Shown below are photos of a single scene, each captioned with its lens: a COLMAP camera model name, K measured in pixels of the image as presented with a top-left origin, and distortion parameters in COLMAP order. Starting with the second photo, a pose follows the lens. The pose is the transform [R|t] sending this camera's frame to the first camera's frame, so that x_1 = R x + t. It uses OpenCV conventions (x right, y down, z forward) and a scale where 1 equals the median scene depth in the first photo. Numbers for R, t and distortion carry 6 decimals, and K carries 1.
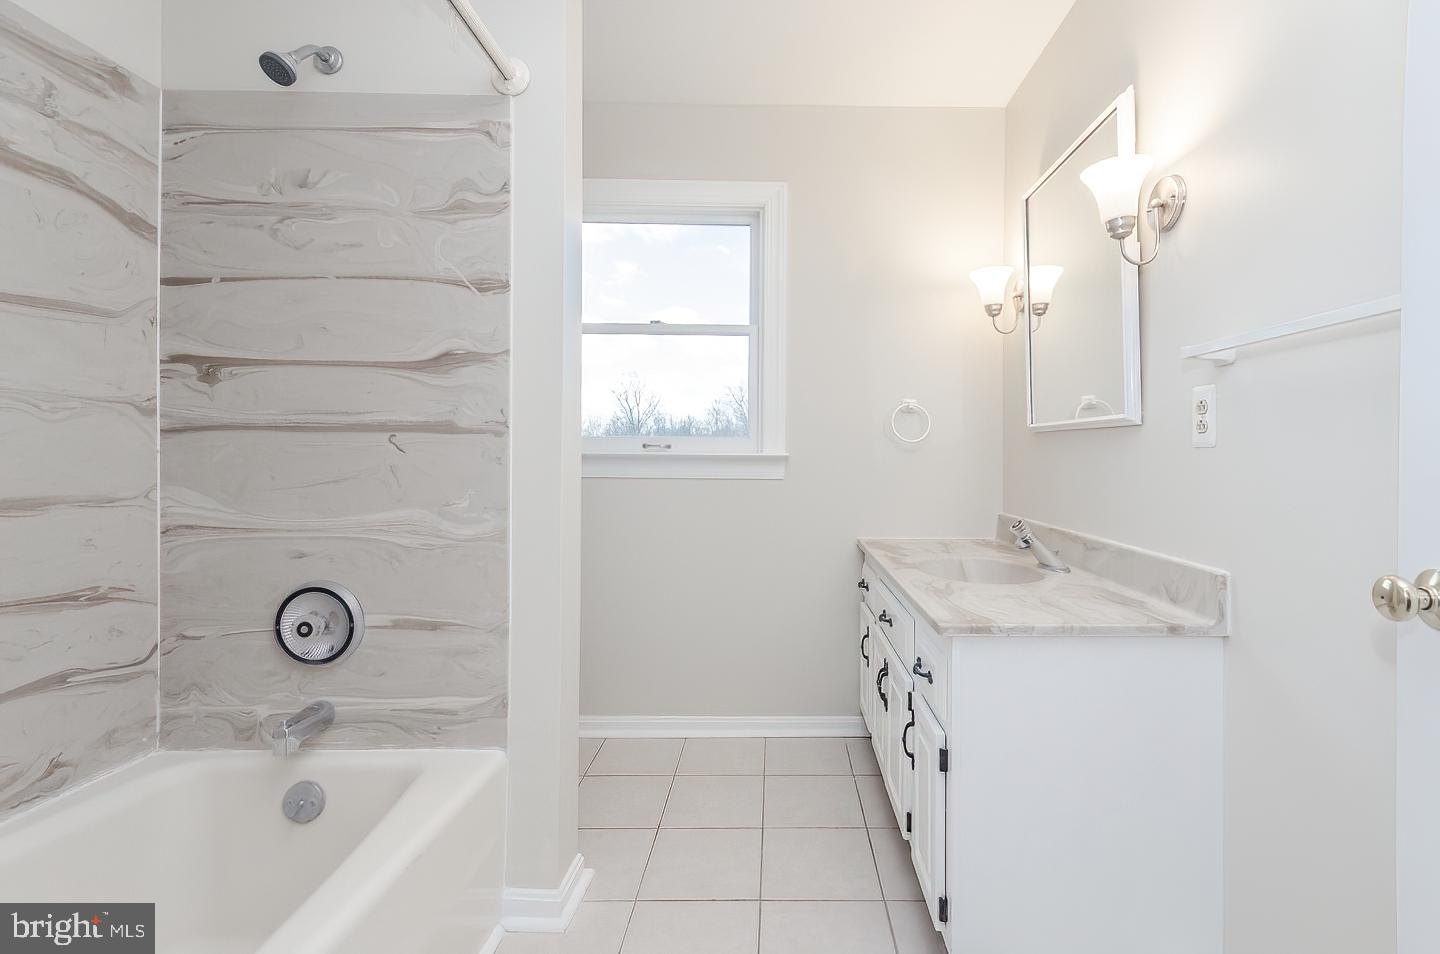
lens RADIAL K [[650.3, 0, 787.9], [0, 650.3, 449.0], [0, 0, 1]] dist [0.007318, -0.002939]
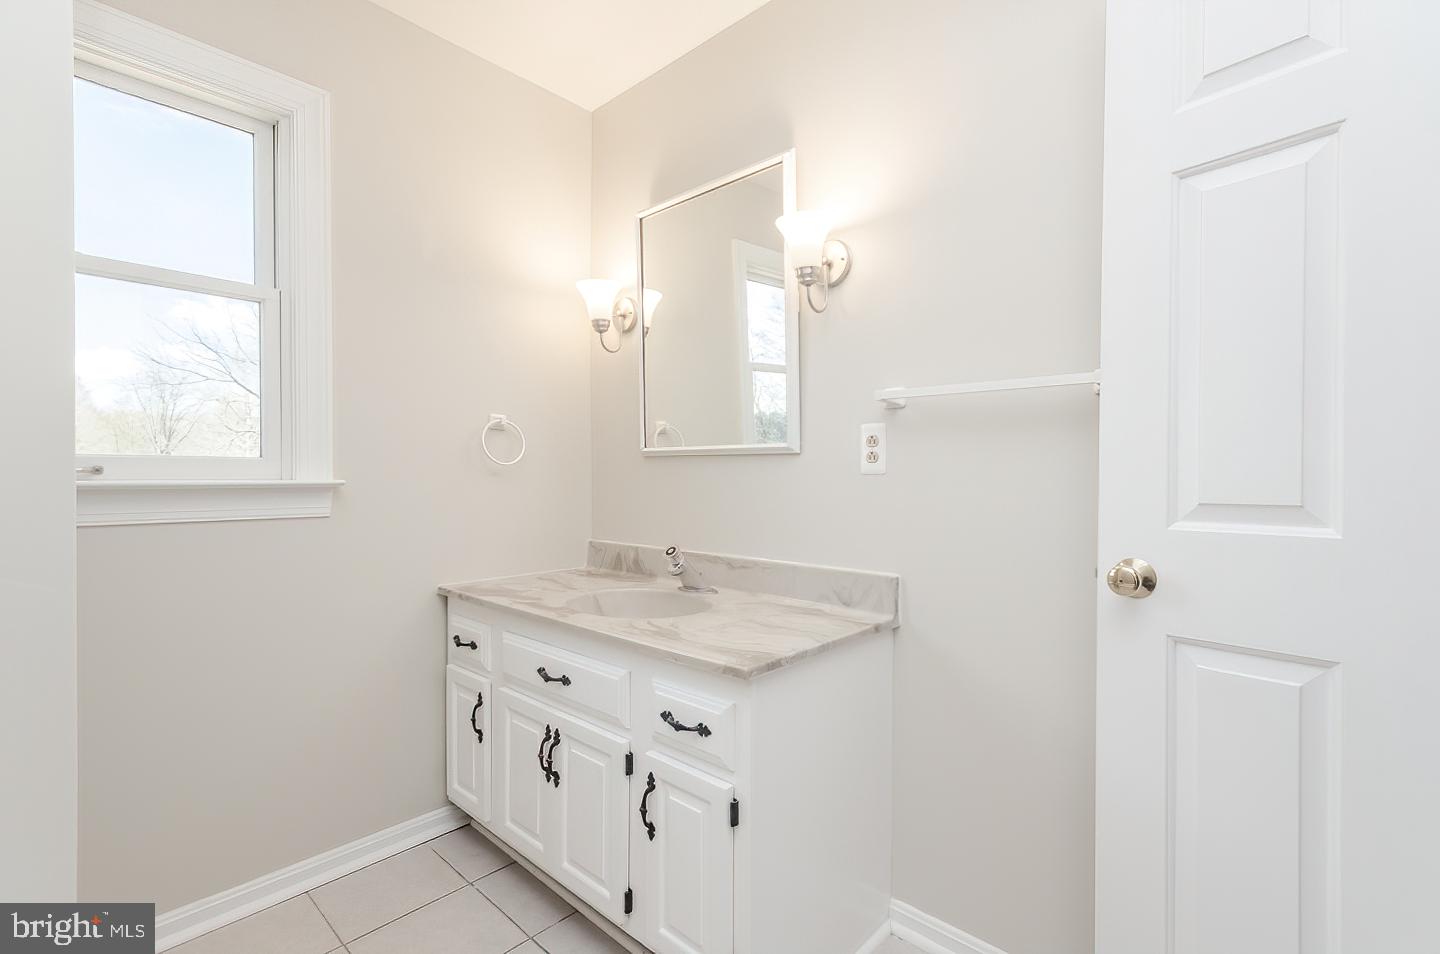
lens RADIAL K [[650.3, 0, 722.7], [0, 650.3, 477.9], [0, 0, 1]] dist [0.007318, -0.002939]
pose [[0.677618, -0.010700, 0.735336, -0.274172], [-0.002766, 0.999850, 0.017099, -0.009977], [-0.735409, -0.013621, 0.677487, 0.238834]]
